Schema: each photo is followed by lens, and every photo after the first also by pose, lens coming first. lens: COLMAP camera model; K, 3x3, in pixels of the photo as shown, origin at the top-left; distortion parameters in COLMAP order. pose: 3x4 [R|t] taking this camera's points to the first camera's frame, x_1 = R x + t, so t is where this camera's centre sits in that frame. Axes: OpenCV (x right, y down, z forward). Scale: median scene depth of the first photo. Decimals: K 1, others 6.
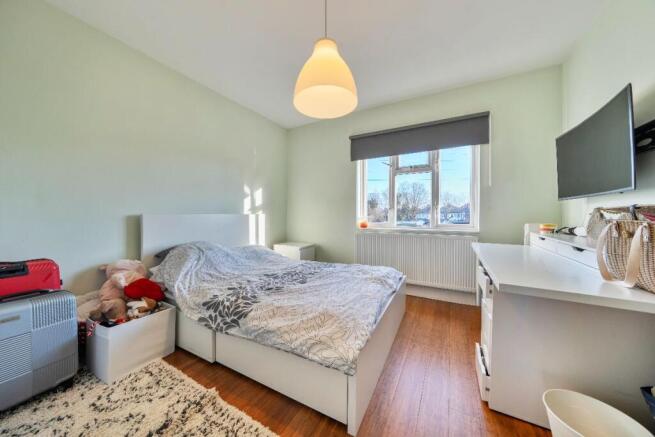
lens RADIAL K [[223.5, 0, 326.9], [0, 223.5, 220.3], [0, 0, 1]] dist [-0.001994, -0.000071]
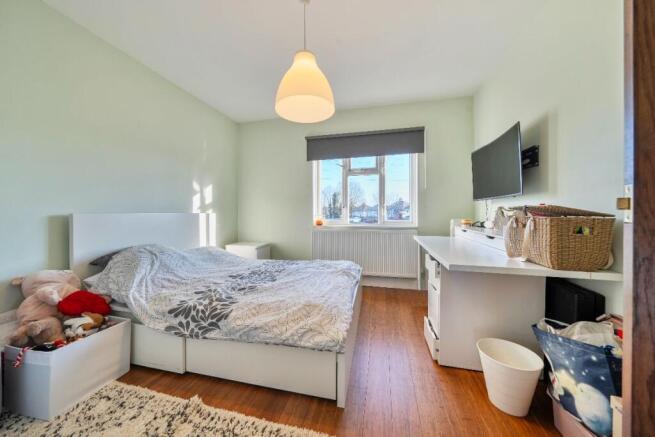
lens RADIAL K [[228.8, 0, 324.4], [0, 228.8, 216.7], [0, 0, 1]] dist [-0.000730, -0.000084]
pose [[0.965385, -0.010081, 0.260633, -0.174244], [0.011963, 0.999913, -0.005636, -0.001319], [-0.260553, 0.008559, 0.965421, -0.072112]]
